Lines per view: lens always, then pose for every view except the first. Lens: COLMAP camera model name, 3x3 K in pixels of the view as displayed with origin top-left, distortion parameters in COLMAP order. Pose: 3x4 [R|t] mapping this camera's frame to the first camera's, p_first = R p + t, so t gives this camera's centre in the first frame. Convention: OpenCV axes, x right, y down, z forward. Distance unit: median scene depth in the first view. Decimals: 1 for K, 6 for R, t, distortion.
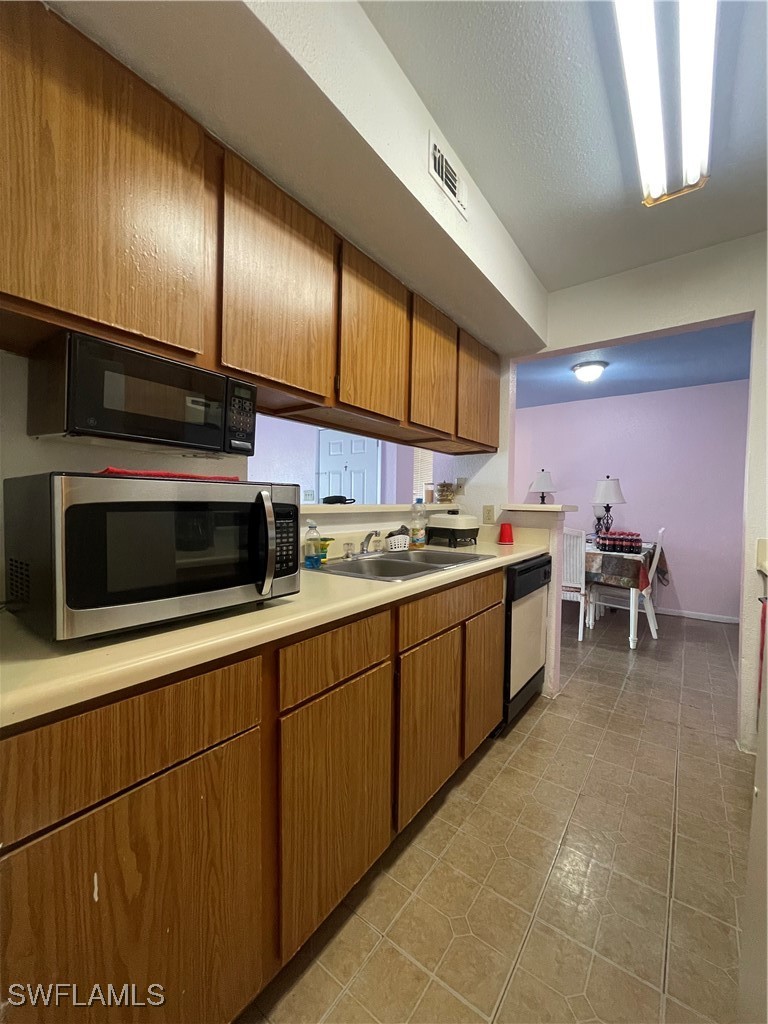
lens RADIAL K [[416.7, 0, 382.7], [0, 416.7, 513.4], [0, 0, 1]] dist [0.000078, 0.000494]
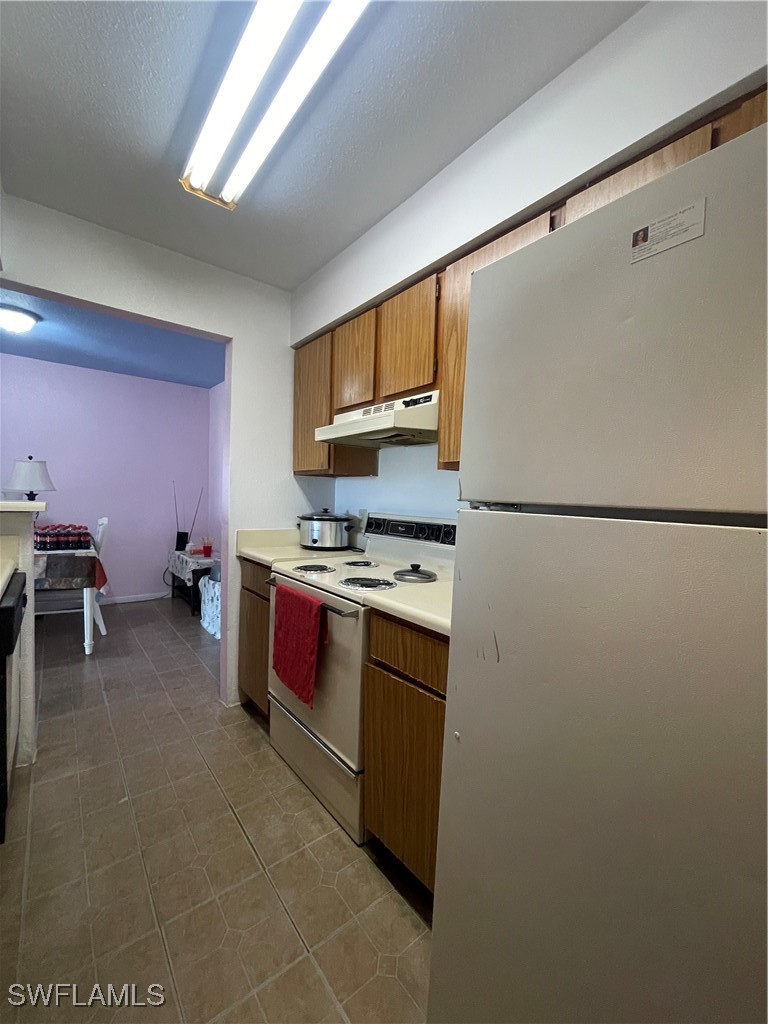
lens RADIAL K [[421.1, 0, 379.9], [0, 421.1, 514.8], [0, 0, 1]] dist [0.011977, 0.000133]
pose [[0.273272, -0.049600, 0.960657, -0.101494], [-0.005830, 0.998566, 0.053216, -0.032179], [-0.961919, -0.020143, 0.272591, 0.158503]]
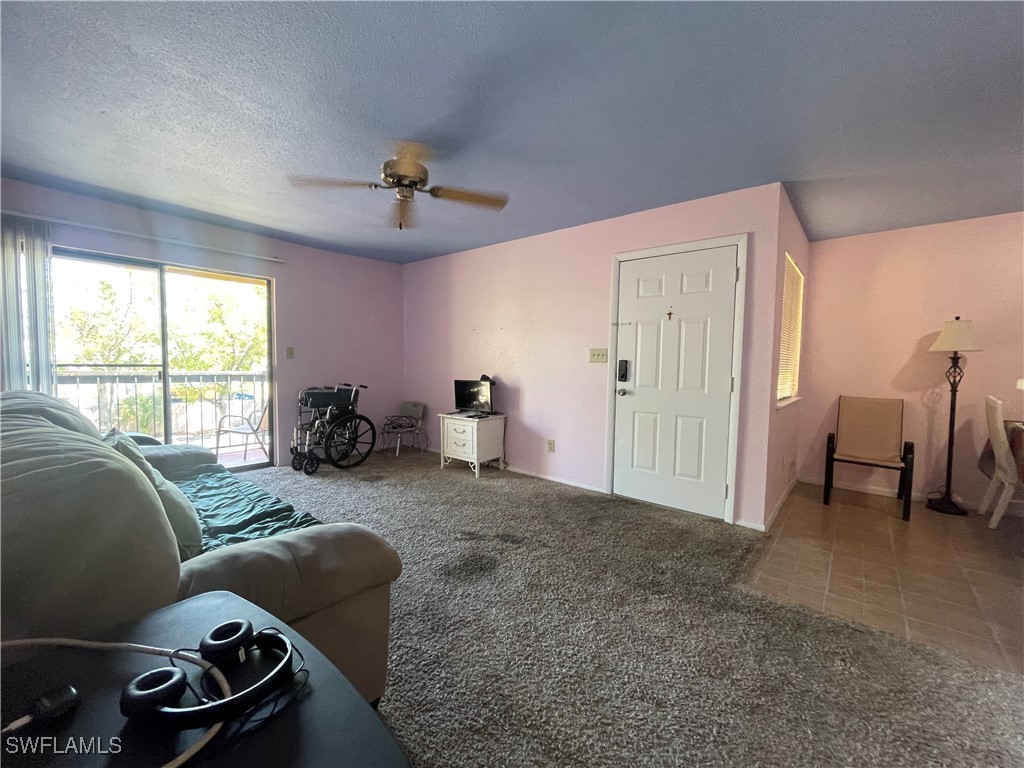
lens RADIAL K [[416.7, 0, 512.0], [0, 416.7, 384.0], [0, 0, 1]] dist [0.000078, 0.000494]
pose [[0.997538, -0.003272, -0.070046, -0.457792], [0.005593, 0.999441, 0.032967, -0.038713], [0.069899, -0.033277, 0.996999, 0.444545]]
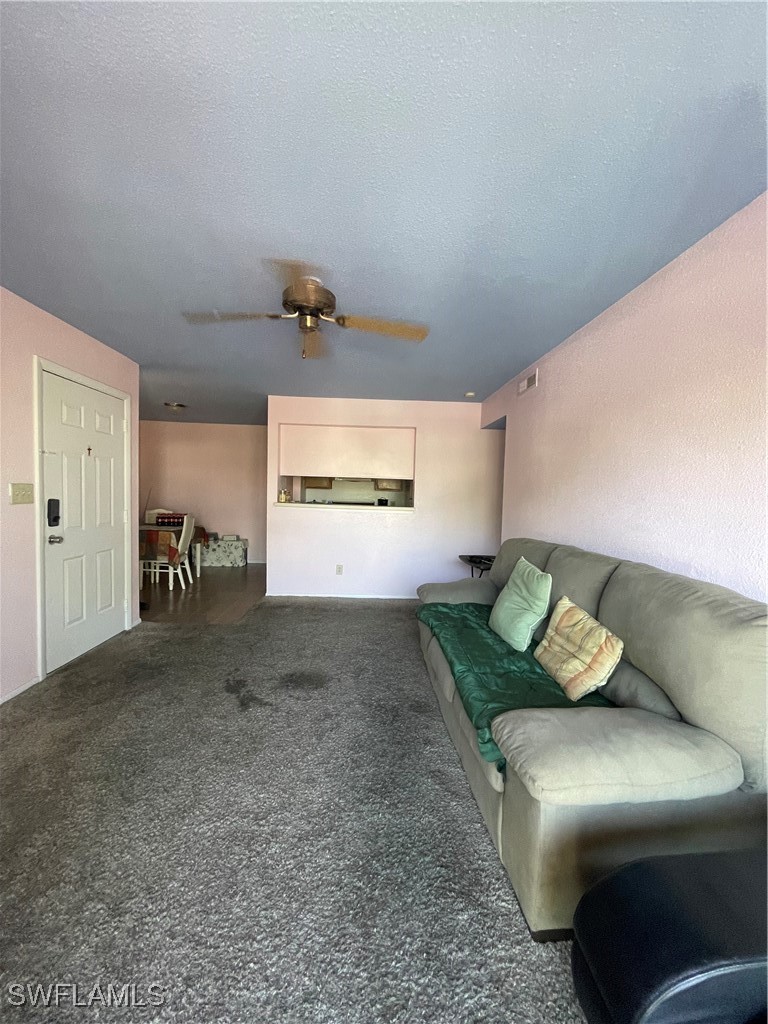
lens RADIAL K [[415.3, 0, 380.4], [0, 415.3, 514.4], [0, 0, 1]] dist [0.007671, -0.003511]
pose [[-0.628007, -0.079552, 0.774131, -1.373231], [-0.022886, 0.996219, 0.083808, -0.122796], [-0.777871, 0.034915, -0.627453, 1.623414]]
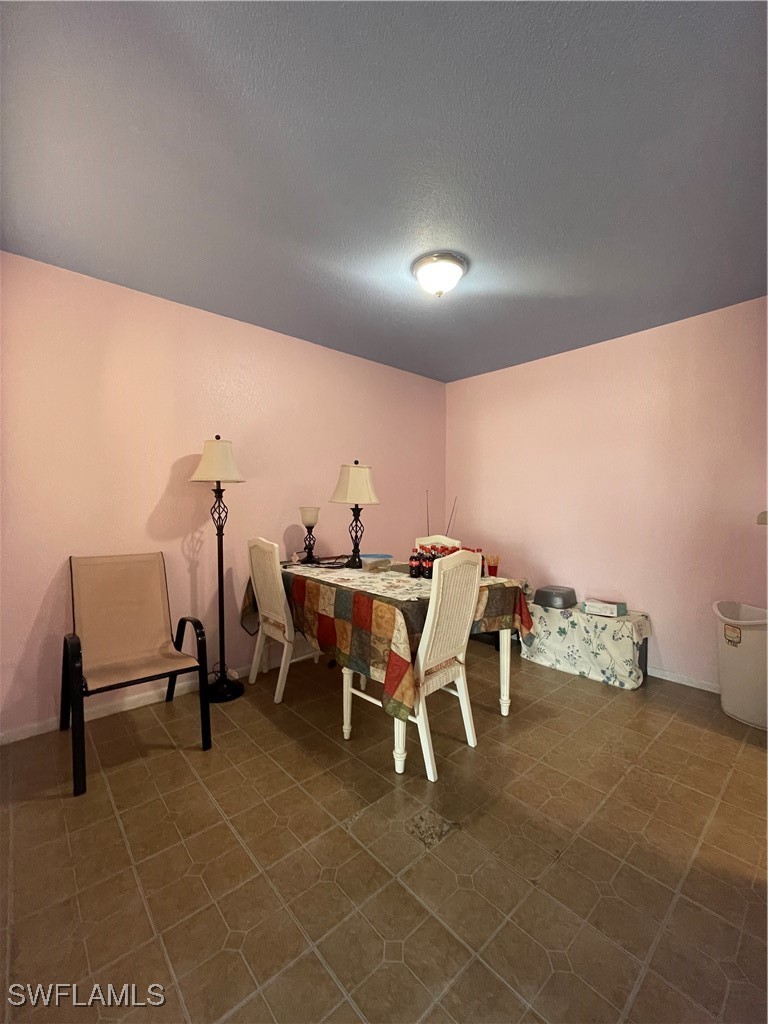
lens RADIAL K [[406.4, 0, 384.4], [0, 406.4, 521.2], [0, 0, 1]] dist [-0.020930, 0.006905]
pose [[0.202995, -0.051500, 0.977825, -0.090475], [0.021881, 0.998605, 0.048052, -0.035049], [-0.978935, 0.011641, 0.203839, 1.133979]]
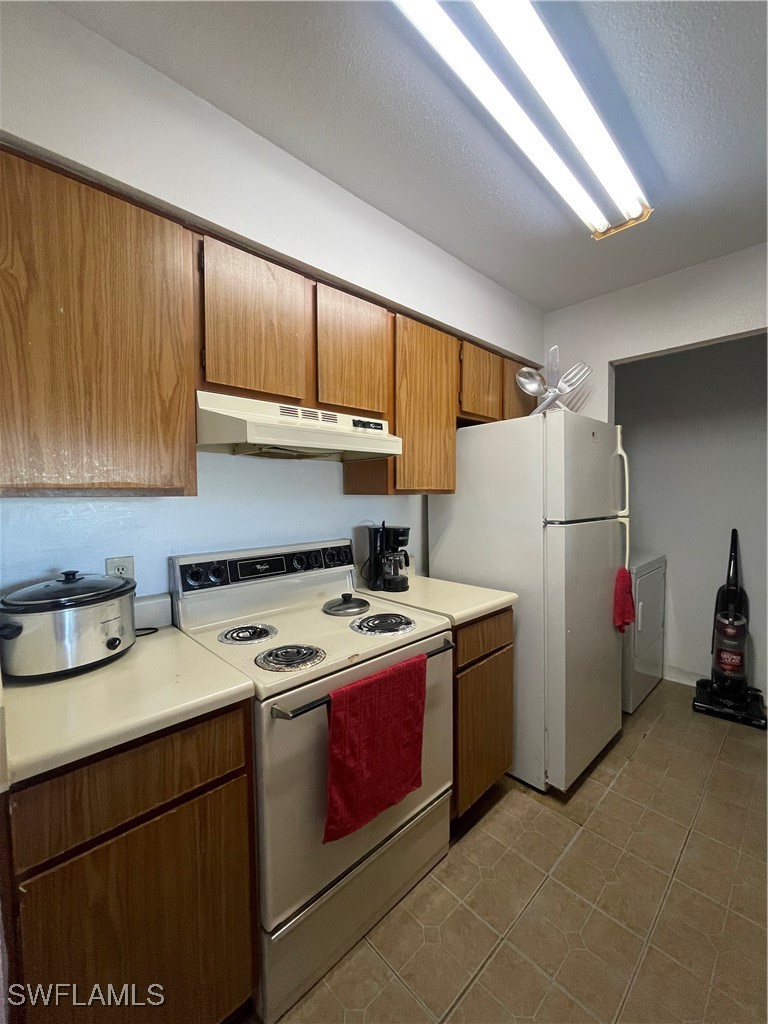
lens RADIAL K [[416.7, 0, 382.7], [0, 416.7, 513.4], [0, 0, 1]] dist [0.000078, 0.000494]
pose [[-0.984912, -0.015447, 0.172363, 0.312397], [-0.002942, 0.997359, 0.072568, -0.074669], [-0.173028, 0.070966, -0.982357, 0.755716]]
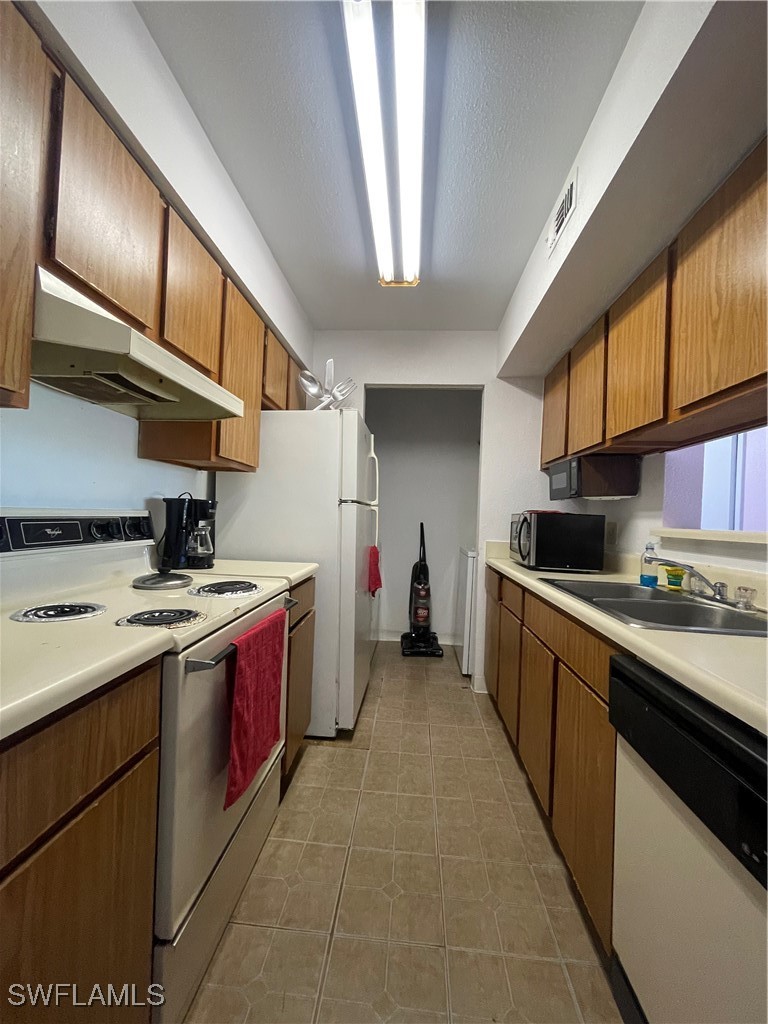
lens RADIAL K [[416.7, 0, 382.7], [0, 416.7, 513.4], [0, 0, 1]] dist [0.000078, 0.000494]
pose [[-0.847053, -0.047304, -0.529400, 0.484781], [-0.058357, 0.998287, 0.004171, -0.010434], [0.528296, 0.034428, -0.848362, 0.764971]]
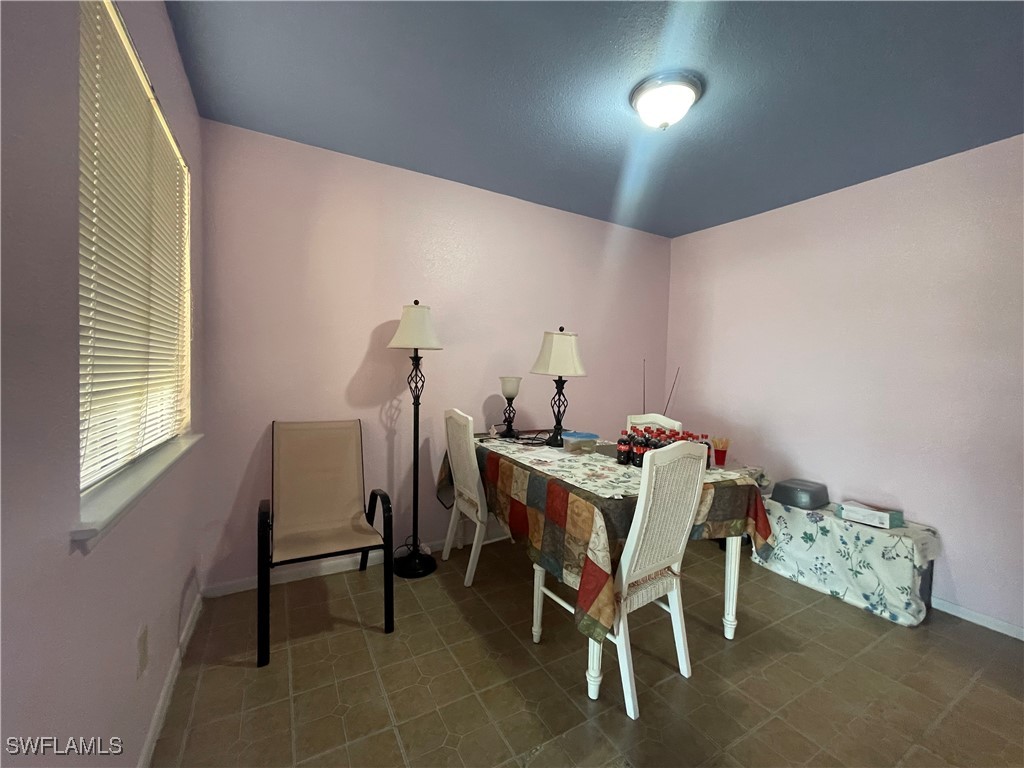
lens RADIAL K [[406.4, 0, 515.9], [0, 406.4, 389.7], [0, 0, 1]] dist [-0.020930, 0.006905]
pose [[0.400843, -0.053544, 0.914581, -0.004222], [-0.000069, 0.998289, 0.058474, -0.049225], [-0.916147, -0.023502, 0.400154, 1.133959]]
